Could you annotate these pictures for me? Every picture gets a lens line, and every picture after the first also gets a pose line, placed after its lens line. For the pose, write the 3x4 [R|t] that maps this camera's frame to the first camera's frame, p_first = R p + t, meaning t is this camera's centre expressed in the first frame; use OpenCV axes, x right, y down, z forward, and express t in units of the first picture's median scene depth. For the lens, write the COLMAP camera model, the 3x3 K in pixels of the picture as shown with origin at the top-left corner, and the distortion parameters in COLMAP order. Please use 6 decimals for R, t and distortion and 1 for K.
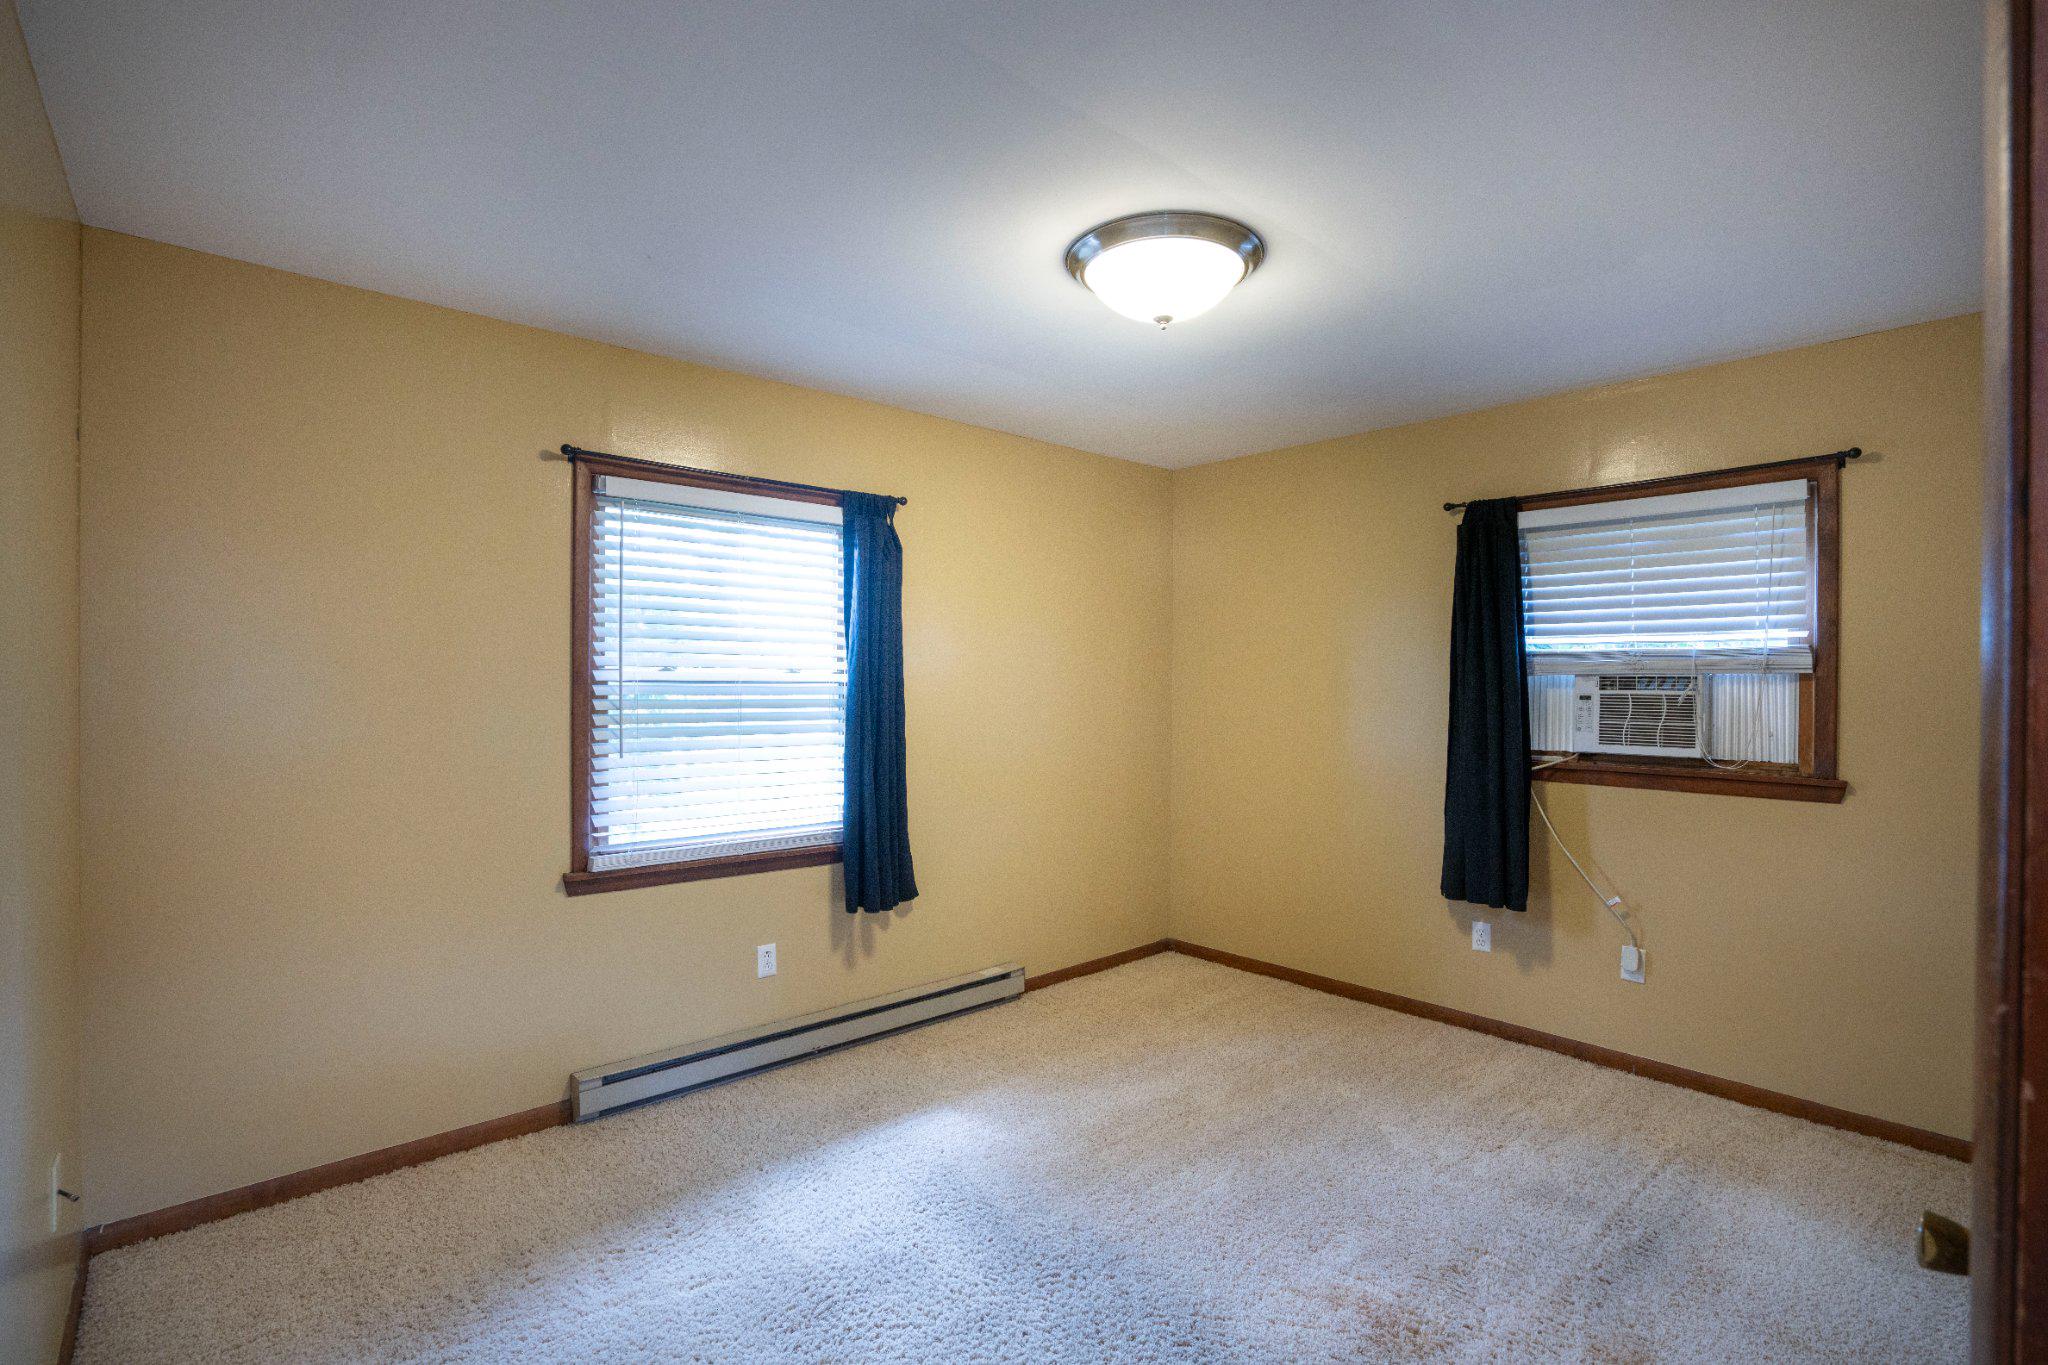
lens RADIAL K [[950.0, 0, 1024.4], [0, 950.0, 687.0], [0, 0, 1]] dist [-0.056871, 0.024974]
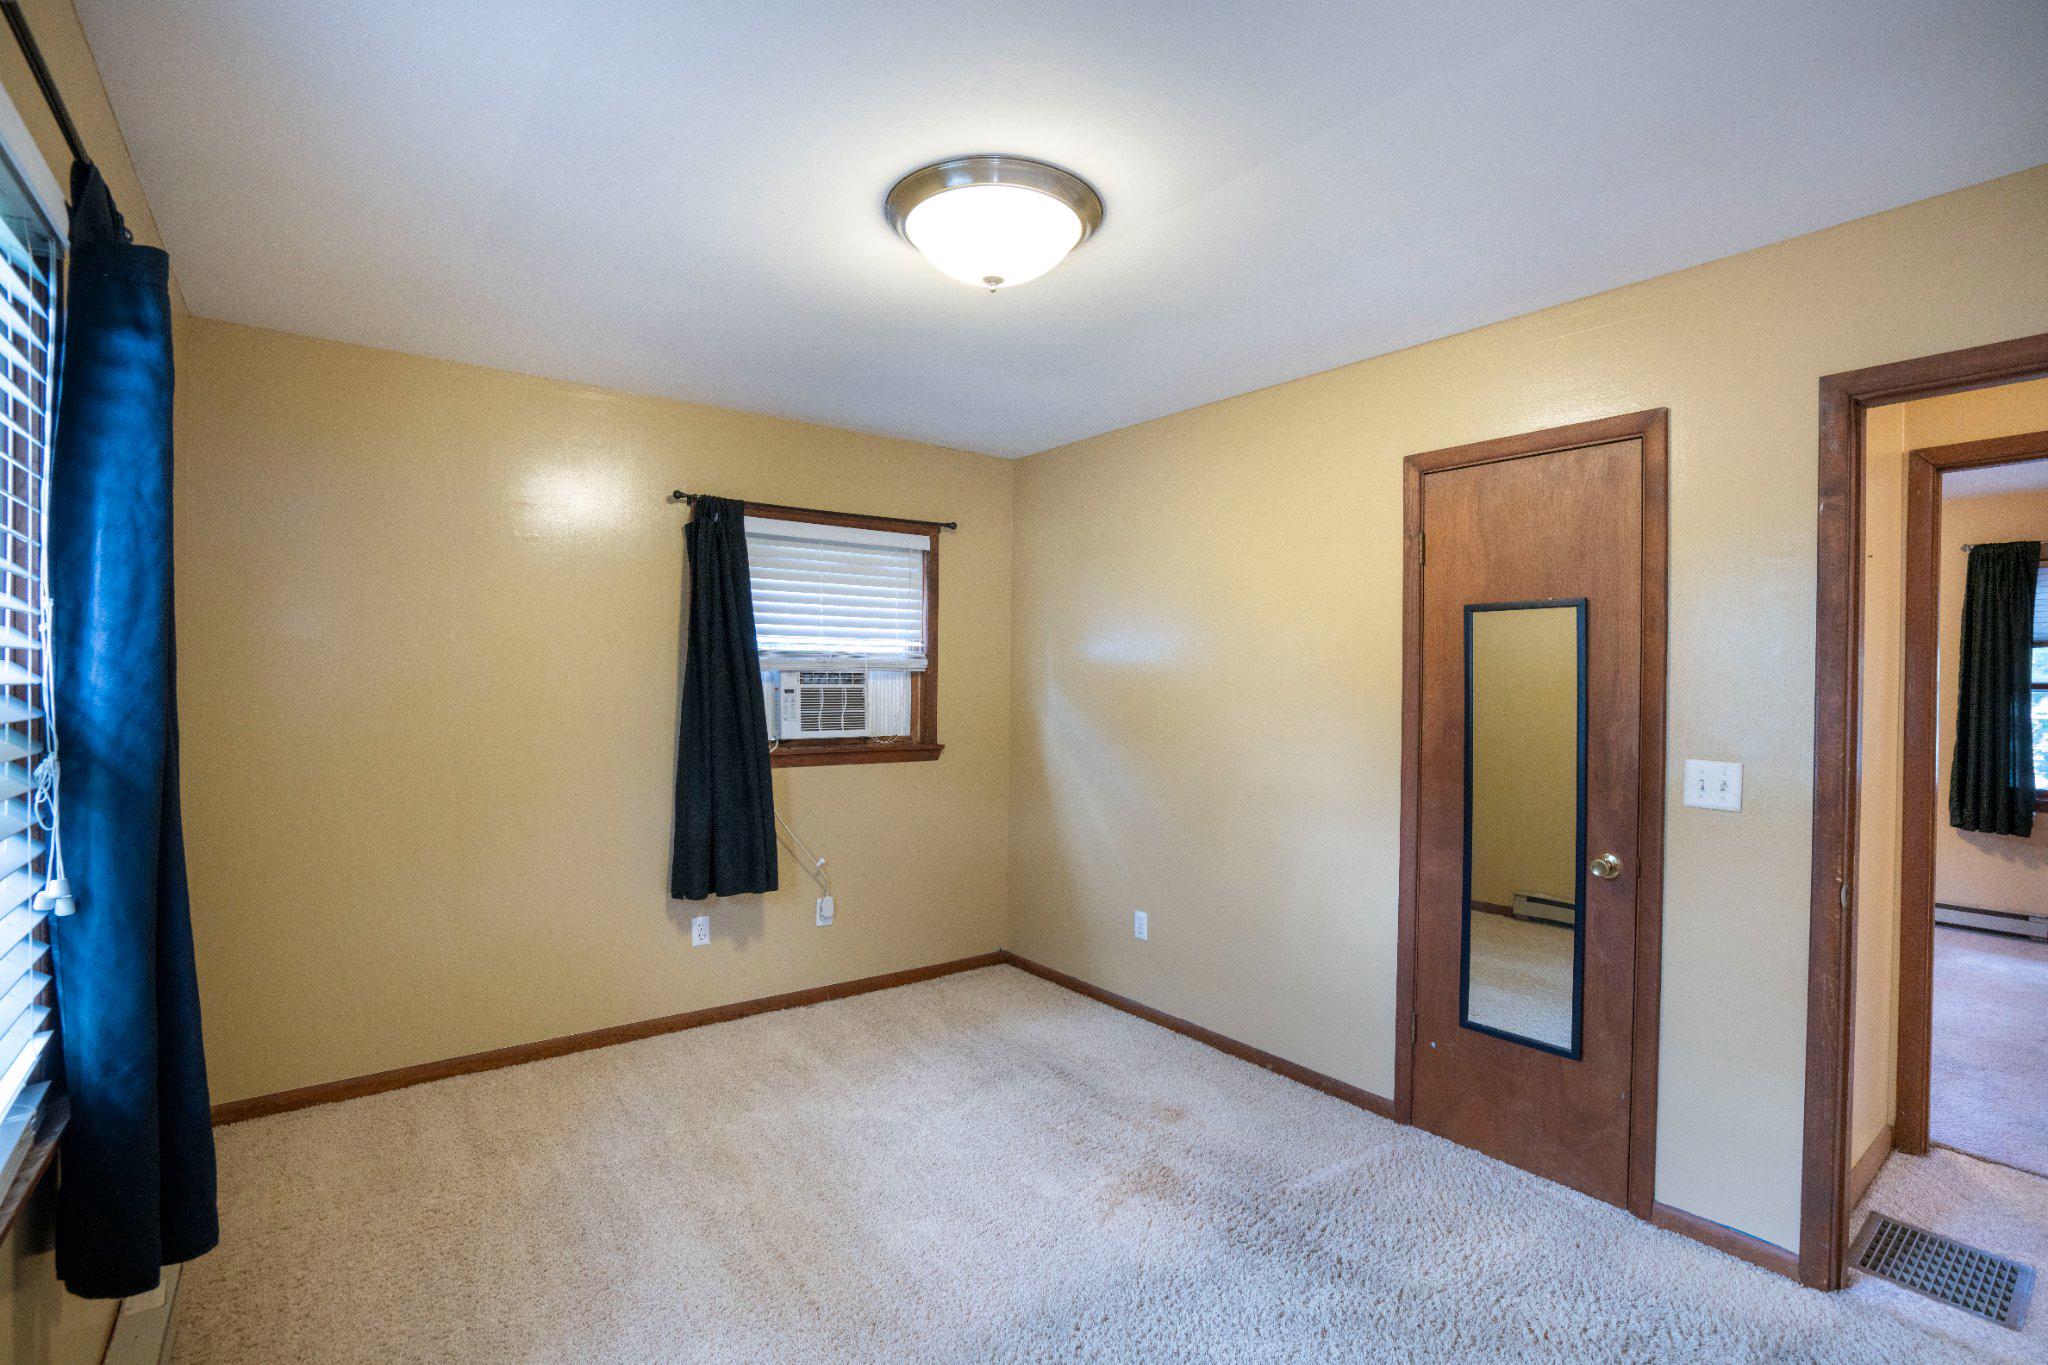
lens RADIAL K [[950.0, 0, 1024.4], [0, 950.0, 687.0], [0, 0, 1]] dist [-0.056871, 0.024974]
pose [[0.088164, -0.013791, 0.996010, -0.552422], [-0.001239, 0.999902, 0.013955, -0.010665], [-0.996105, -0.002464, 0.088138, 0.647917]]
